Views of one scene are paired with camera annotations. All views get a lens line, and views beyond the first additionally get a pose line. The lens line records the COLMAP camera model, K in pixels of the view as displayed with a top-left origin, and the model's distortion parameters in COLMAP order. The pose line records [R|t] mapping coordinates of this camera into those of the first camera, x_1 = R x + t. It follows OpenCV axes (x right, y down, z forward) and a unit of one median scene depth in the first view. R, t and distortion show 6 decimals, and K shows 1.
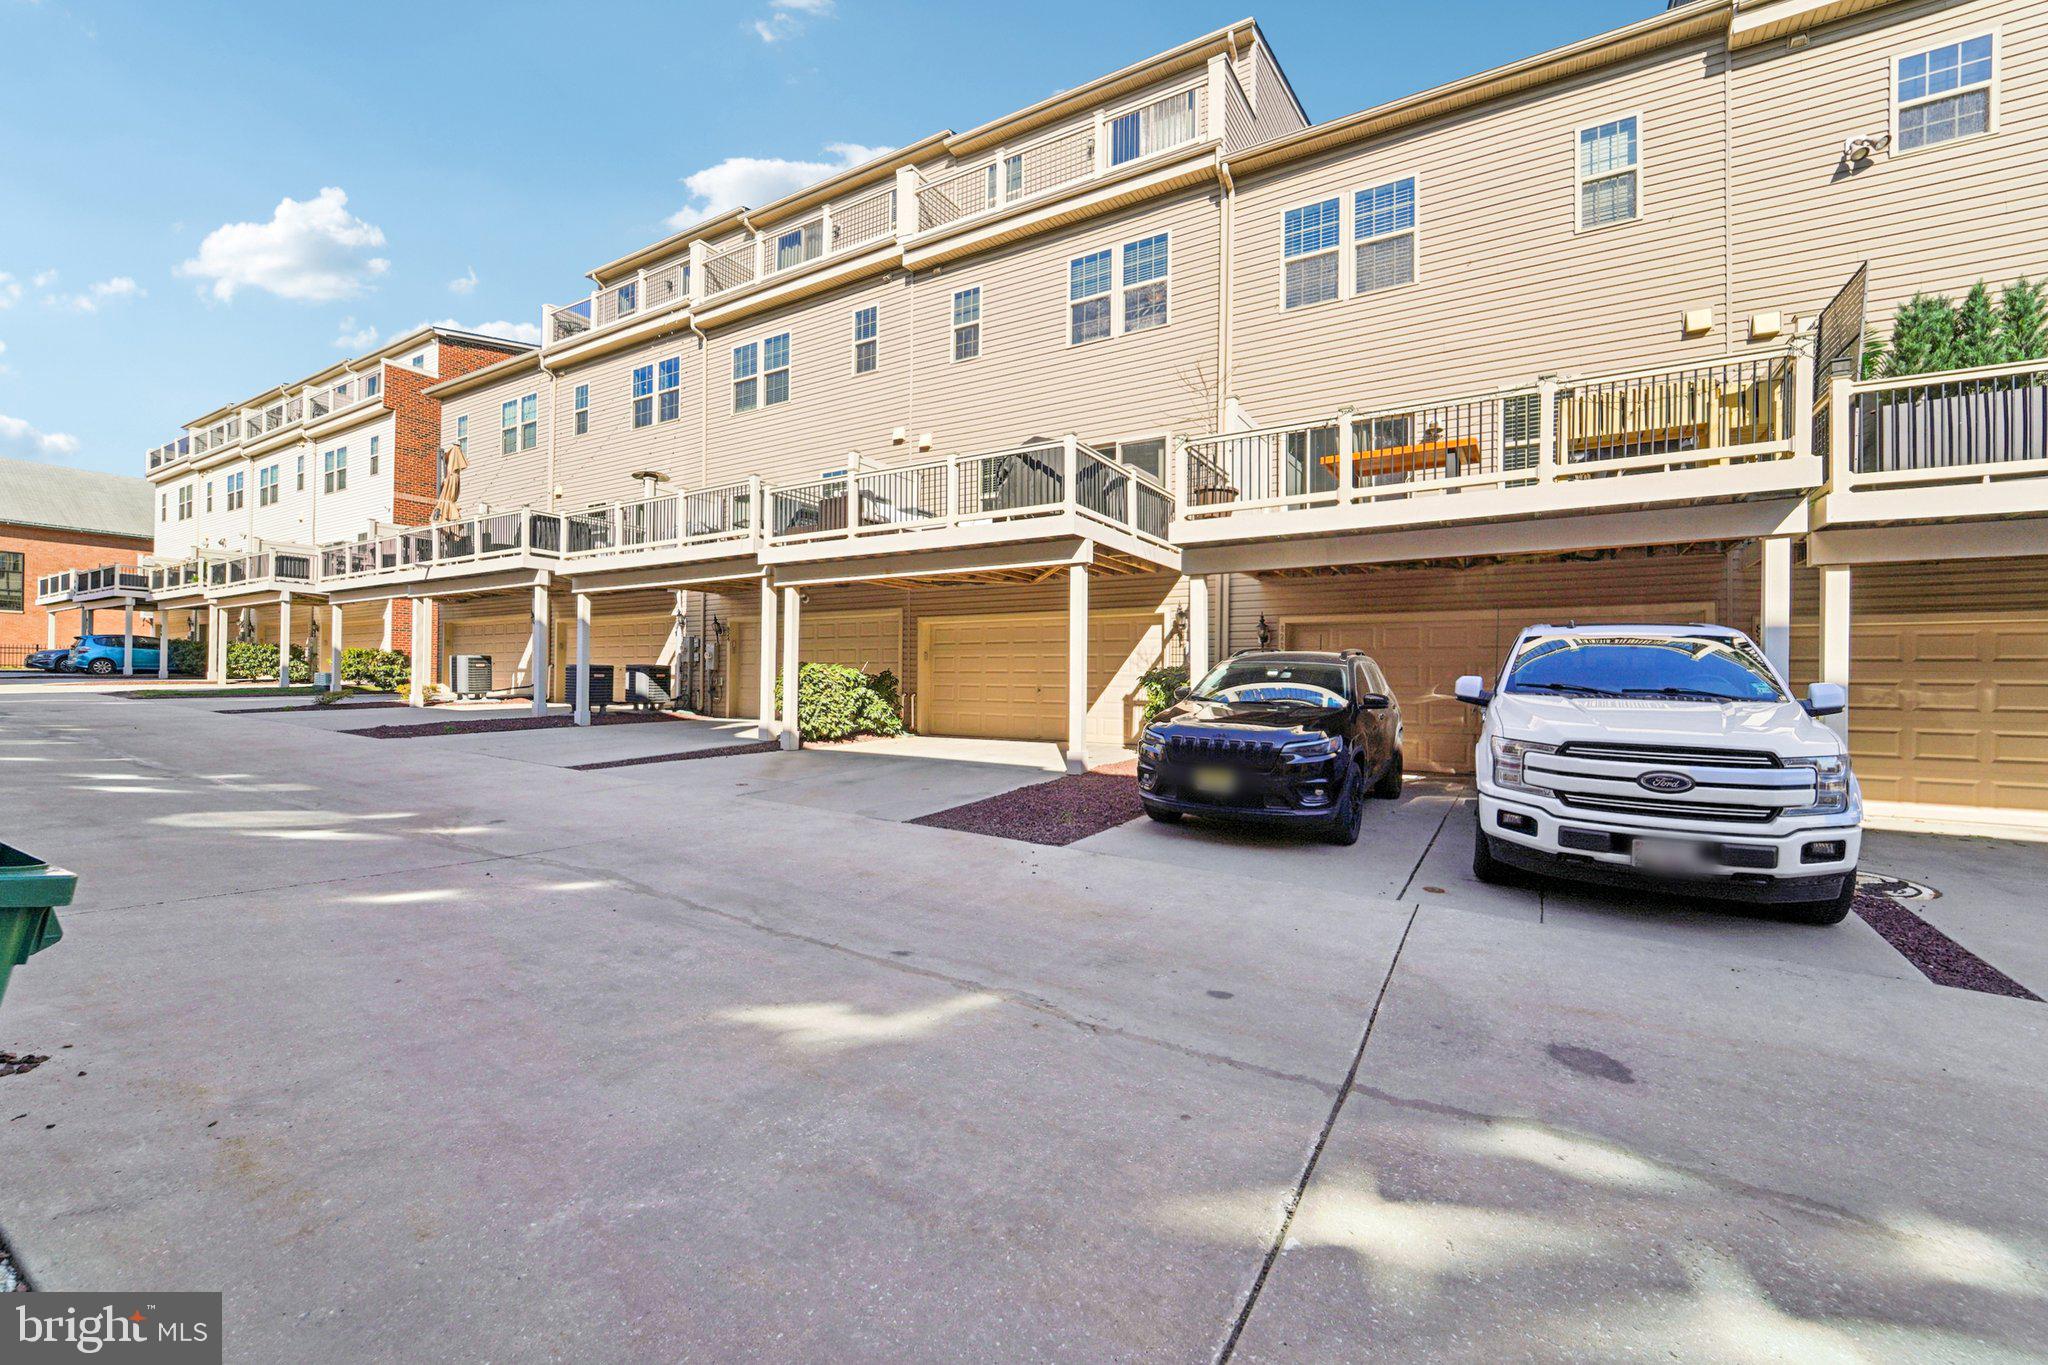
lens RADIAL K [[841.5, 0, 1018.6], [0, 841.5, 665.7], [0, 0, 1]] dist [-0.004040, -0.000443]
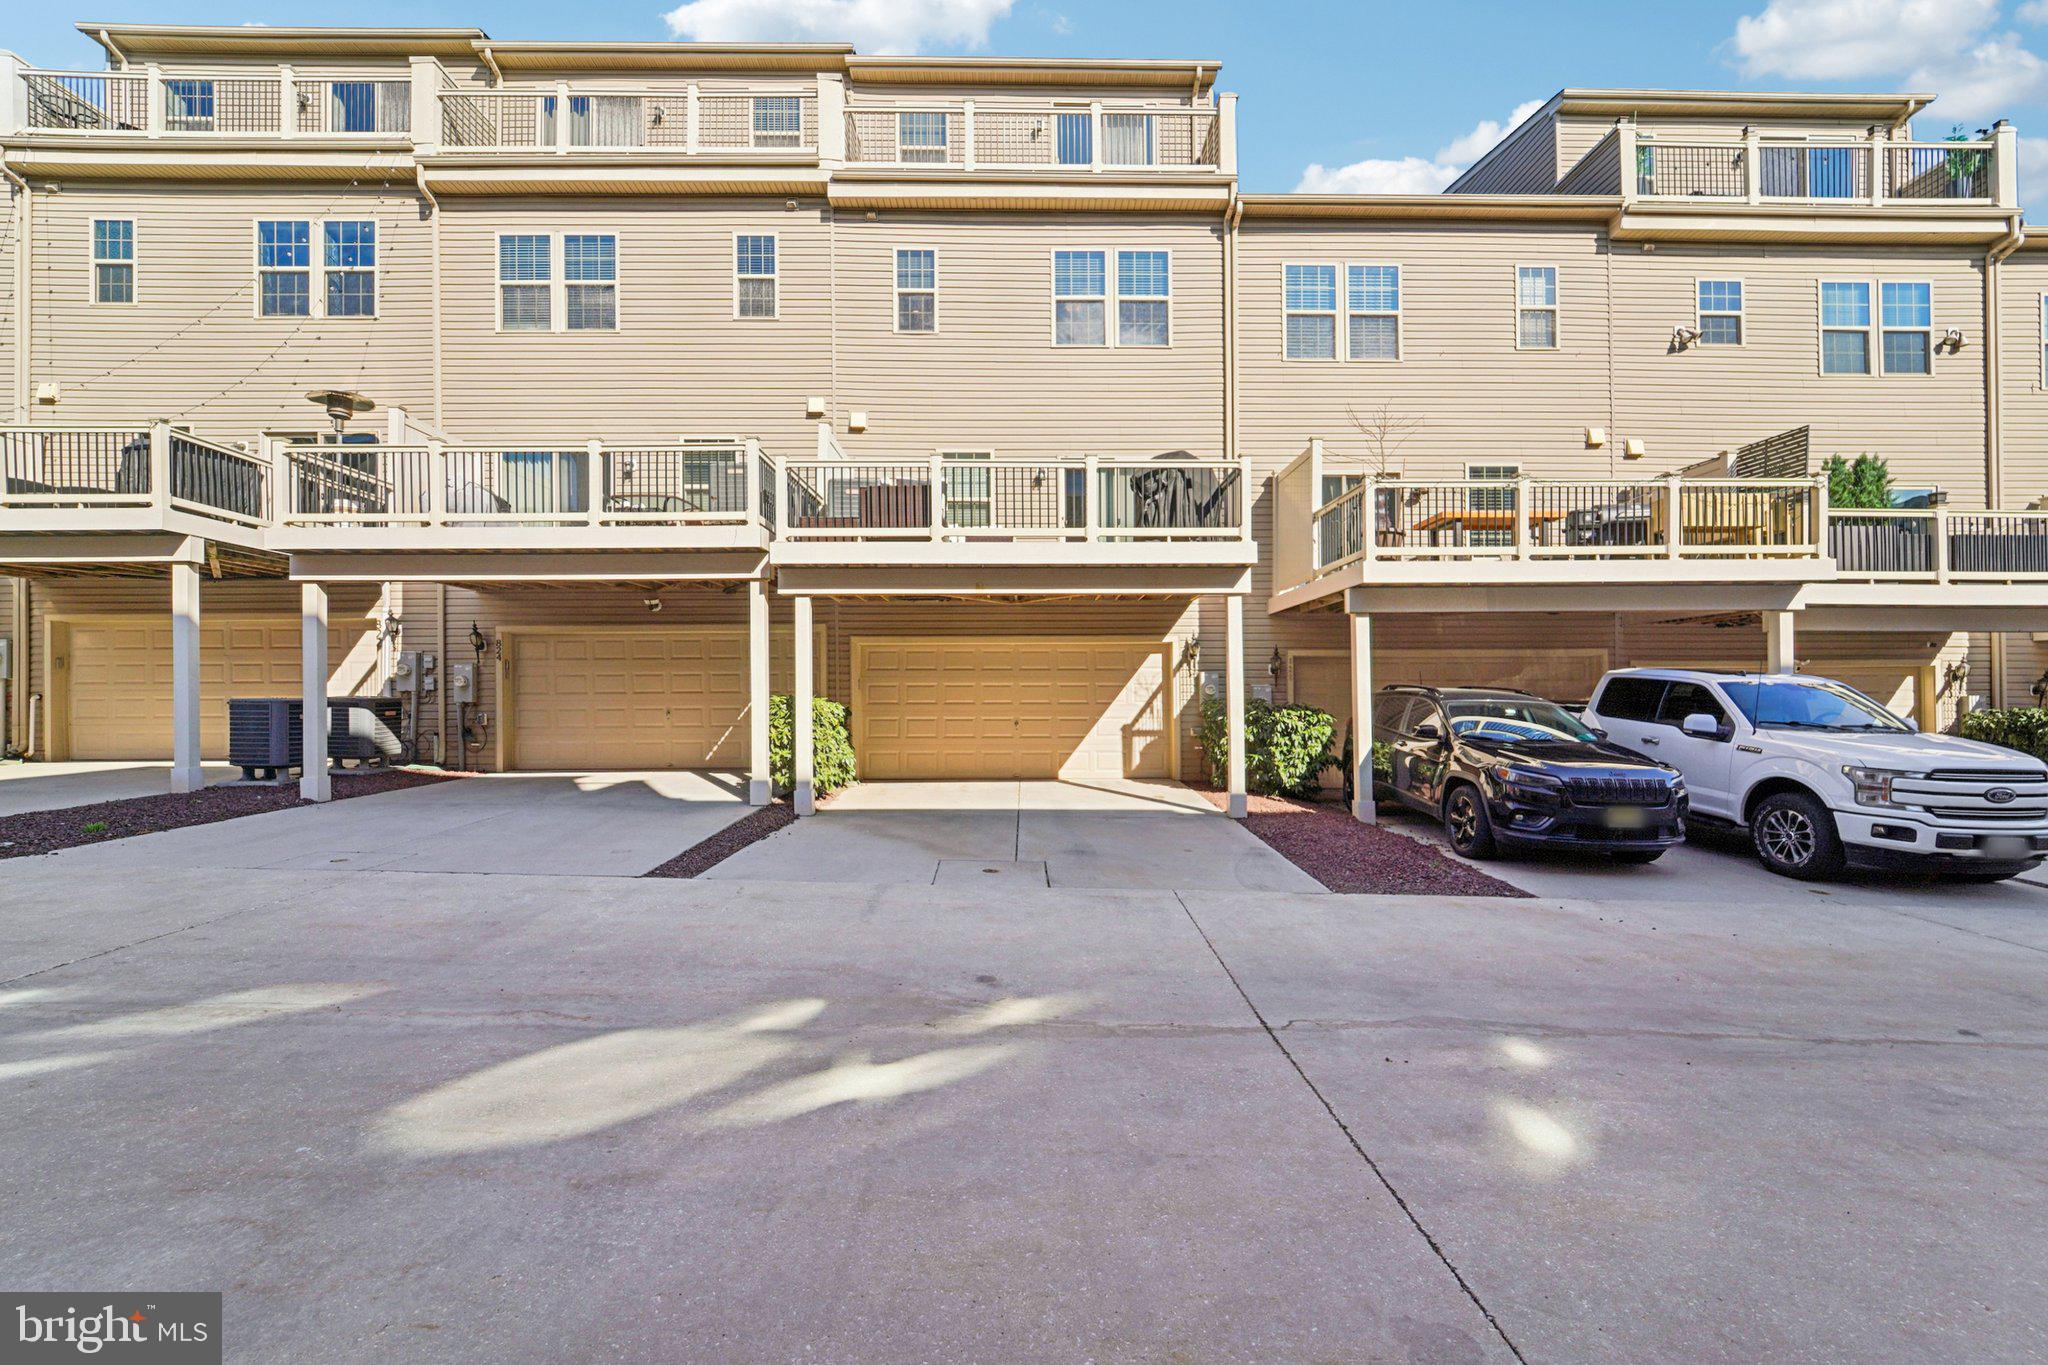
lens RADIAL K [[870.2, 0, 1024.0], [0, 870.2, 682.5], [0, 0, 1]] dist [-0.003050, -0.000503]
pose [[0.843321, -0.002984, 0.537401, -0.531269], [-0.000312, 0.999982, 0.006042, -0.022692], [-0.537410, -0.005263, 0.843305, 0.248200]]
